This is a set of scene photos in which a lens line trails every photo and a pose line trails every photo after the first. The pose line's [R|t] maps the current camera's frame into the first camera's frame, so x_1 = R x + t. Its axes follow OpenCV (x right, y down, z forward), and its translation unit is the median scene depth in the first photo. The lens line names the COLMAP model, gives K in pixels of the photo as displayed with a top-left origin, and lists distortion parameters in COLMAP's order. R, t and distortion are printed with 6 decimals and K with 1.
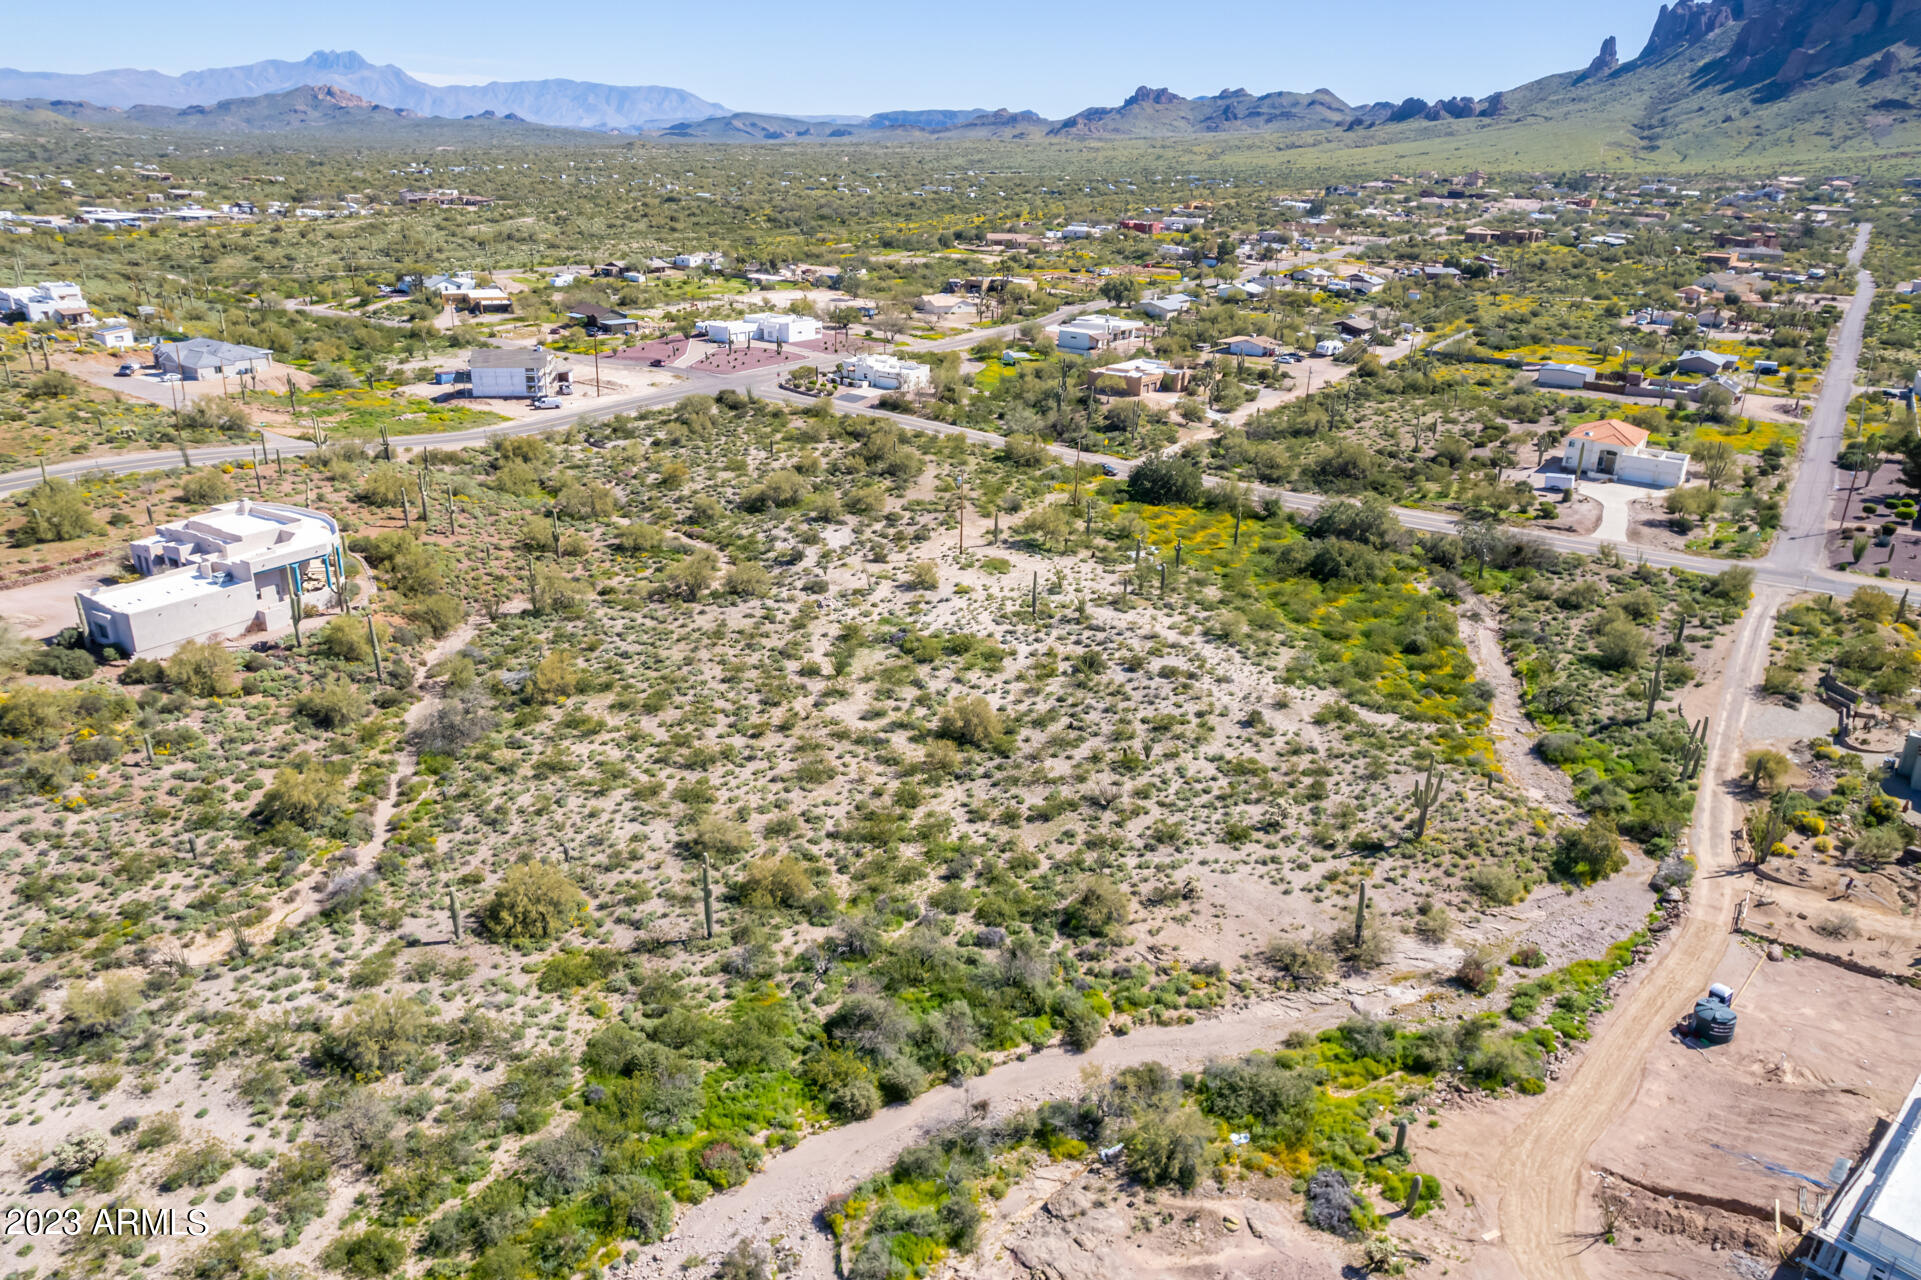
lens RADIAL K [[1300.4, 0, 958.3], [0, 1300.4, 619.8], [0, 0, 1]] dist [-0.078726, 0.074915]
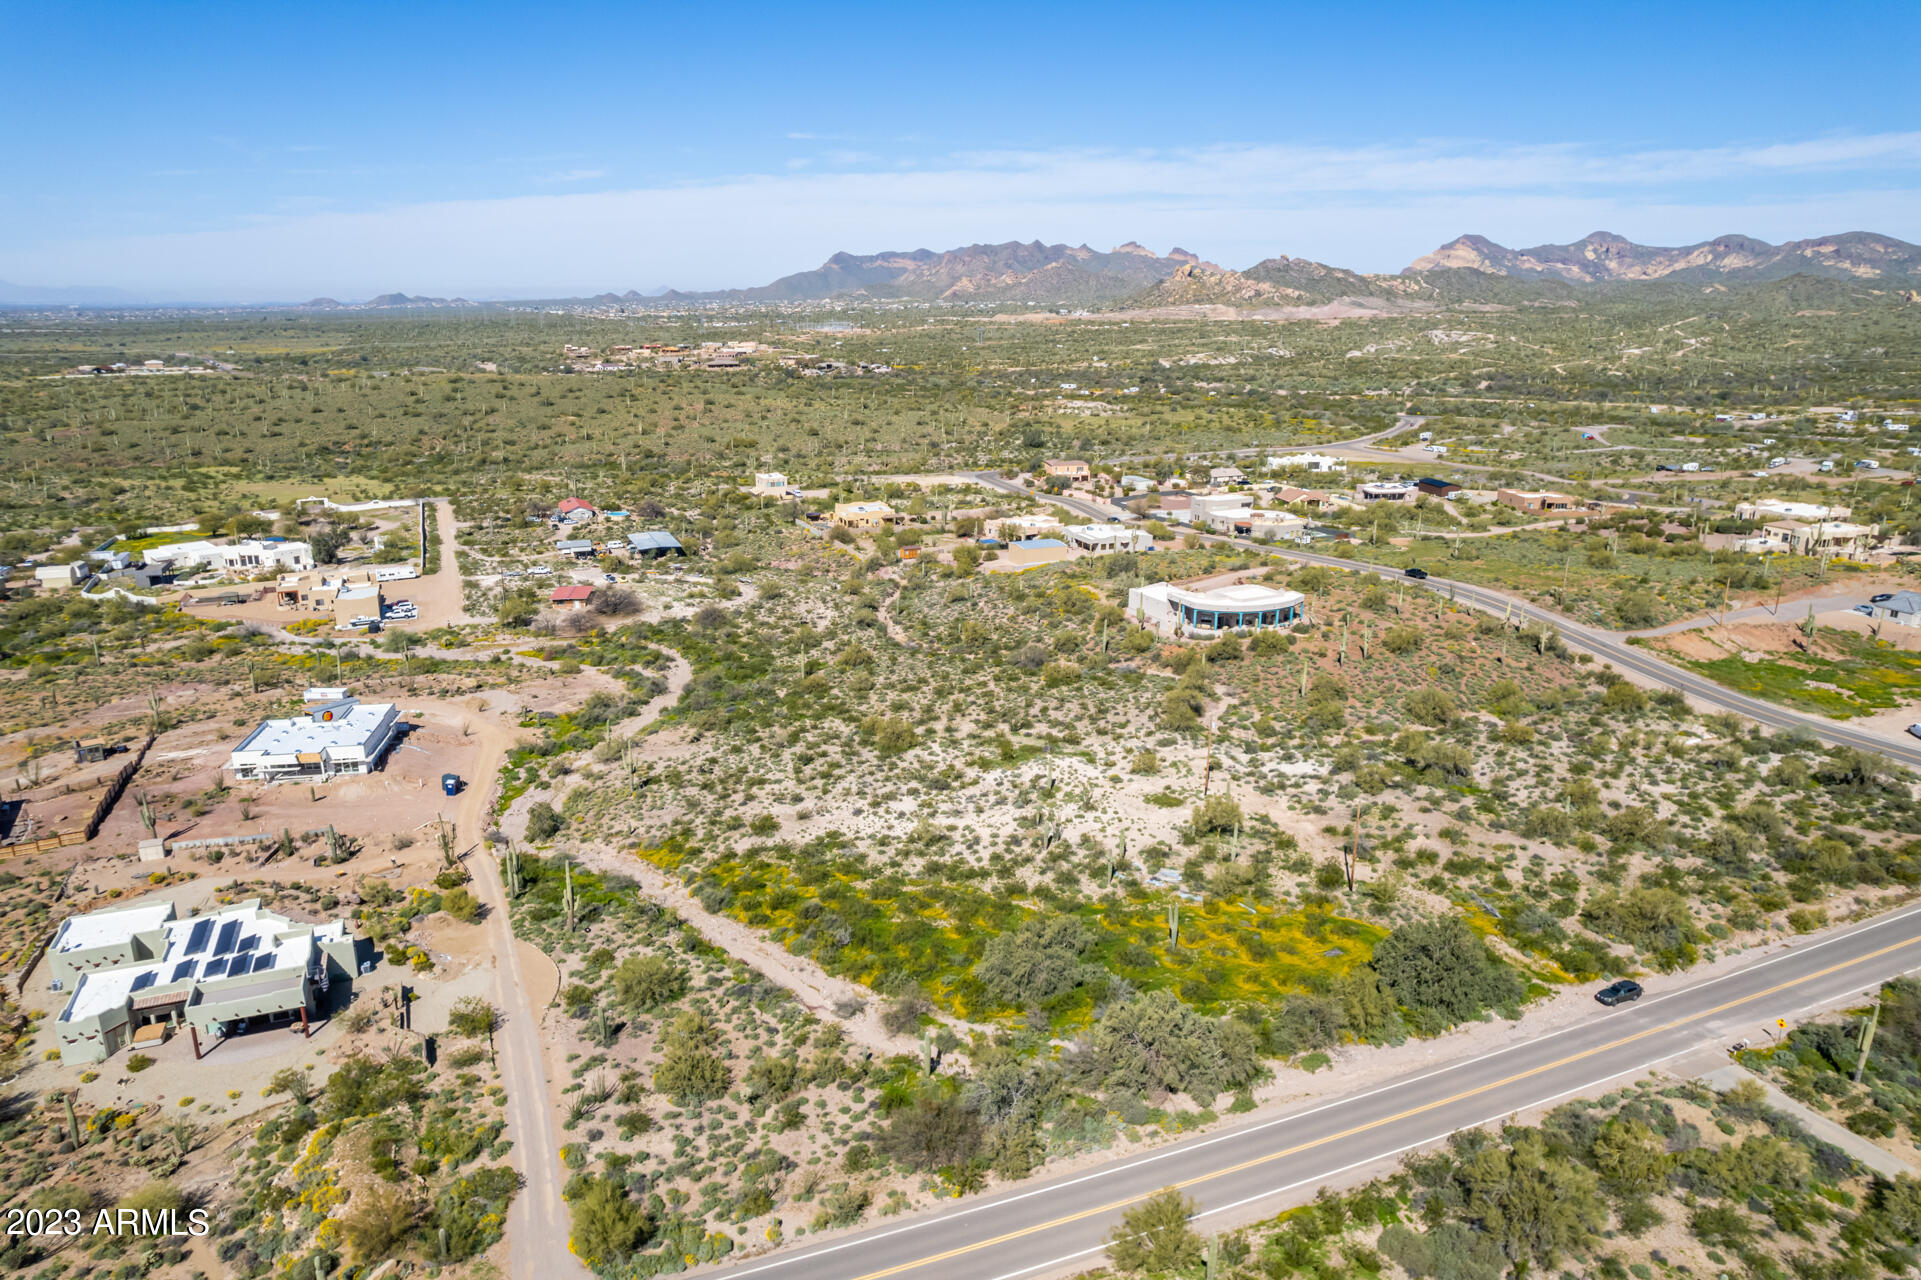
lens RADIAL K [[1224.6, 0, 960.5], [0, 1224.6, 640.0], [0, 0, 1]] dist [-0.065884, 0.052017]
pose [[-0.532003, 0.197141, -0.823473, 0.712479], [-0.310940, 0.859089, 0.406550, -0.396823], [0.787584, 0.472337, -0.395739, 0.952581]]
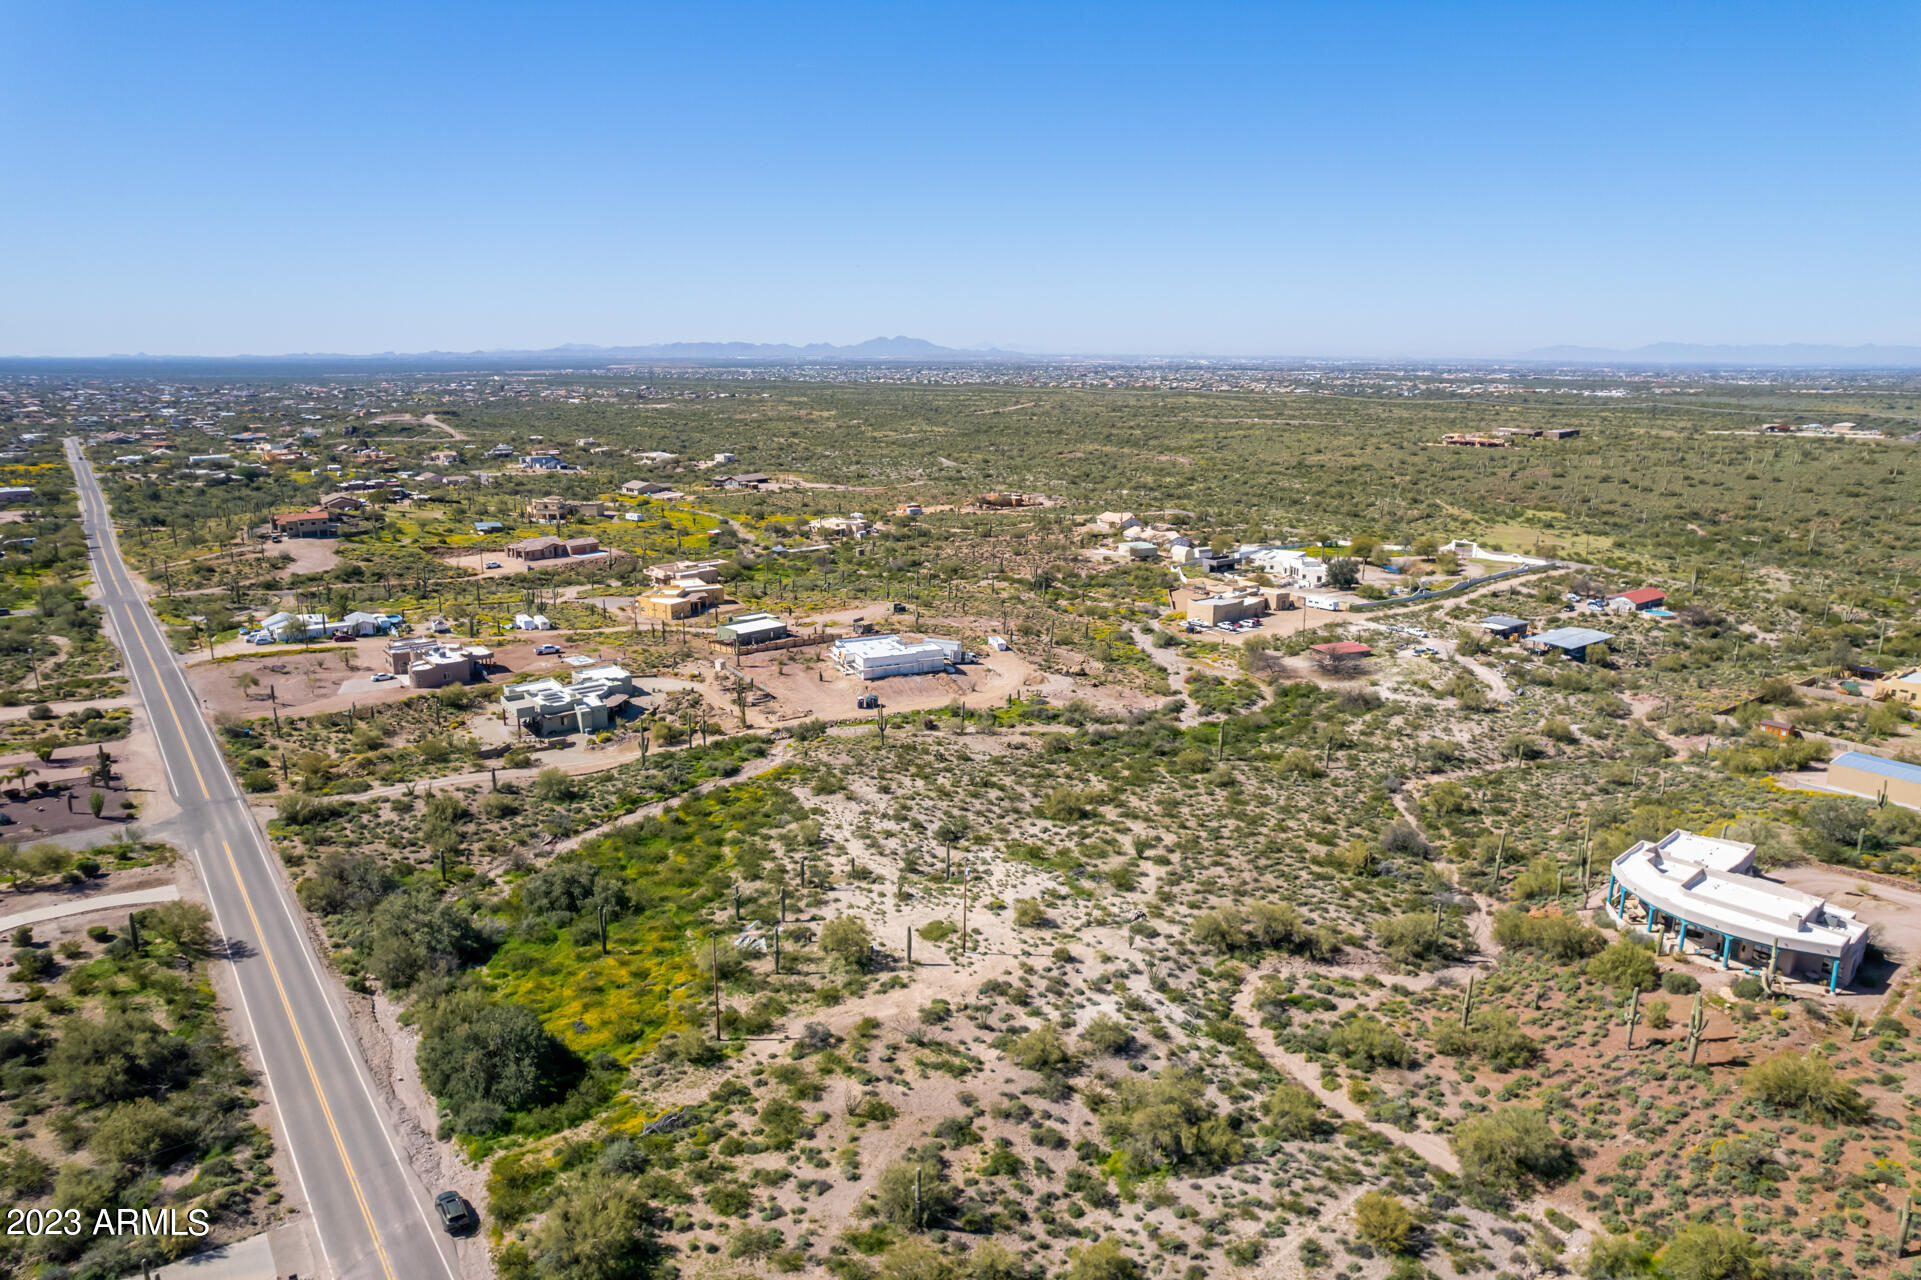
lens RADIAL K [[1228.8, 0, 960.5], [0, 1228.8, 640.0], [0, 0, 1]] dist [-0.063334, 0.049572]
pose [[-0.947746, -0.112021, 0.298711, -0.170385], [0.073136, 0.835097, 0.545219, -0.528923], [-0.310529, 0.538576, -0.783268, 1.229066]]
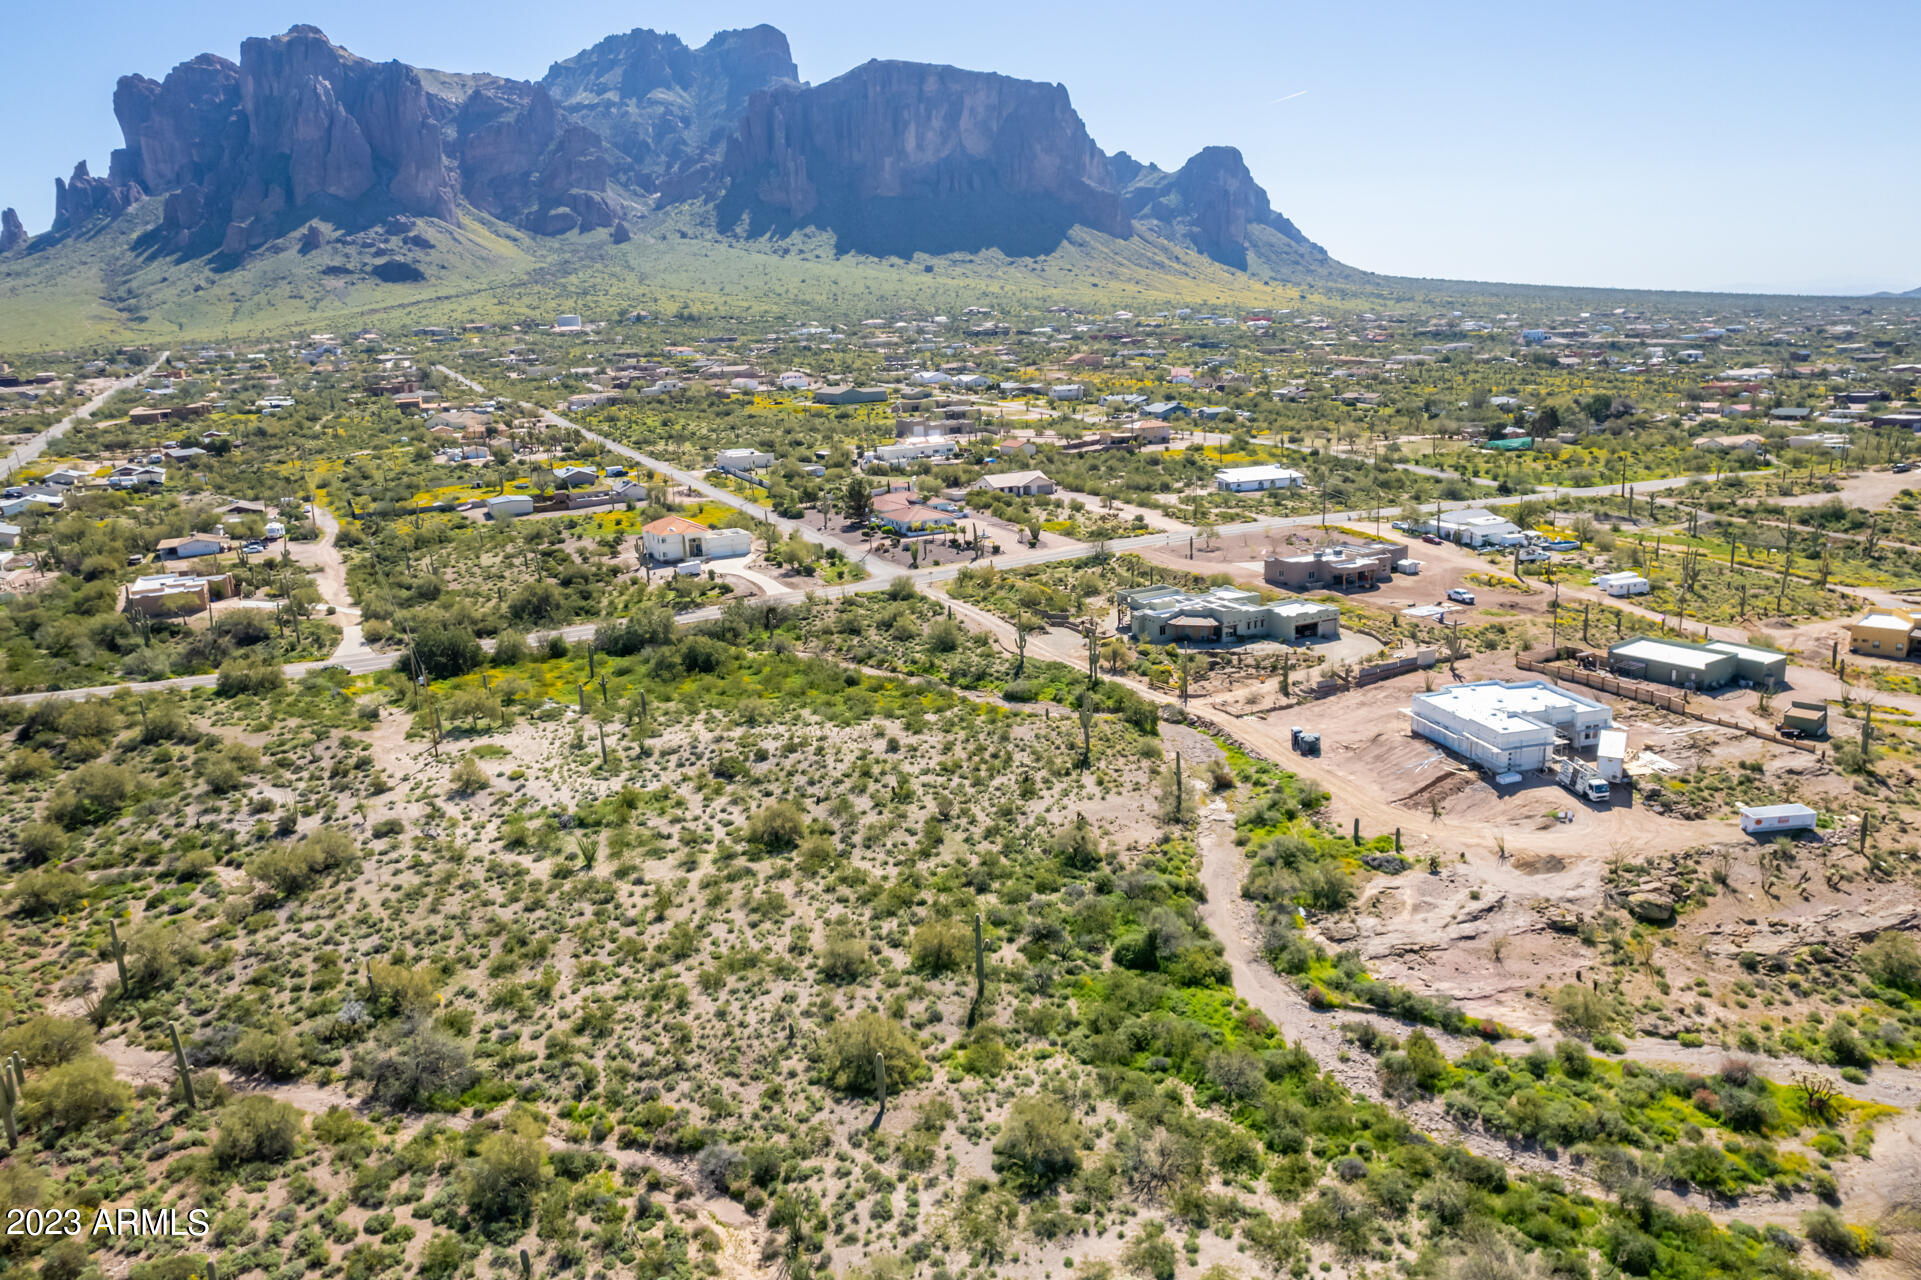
lens RADIAL K [[1346.6, 0, 961.7], [0, 1346.6, 622.6], [0, 0, 1]] dist [-0.078638, 0.070522]
pose [[0.477634, -0.248582, 0.842658, -0.485295], [0.352689, 0.932711, 0.075237, -0.064913], [-0.804659, 0.261260, 0.533167, 0.135490]]
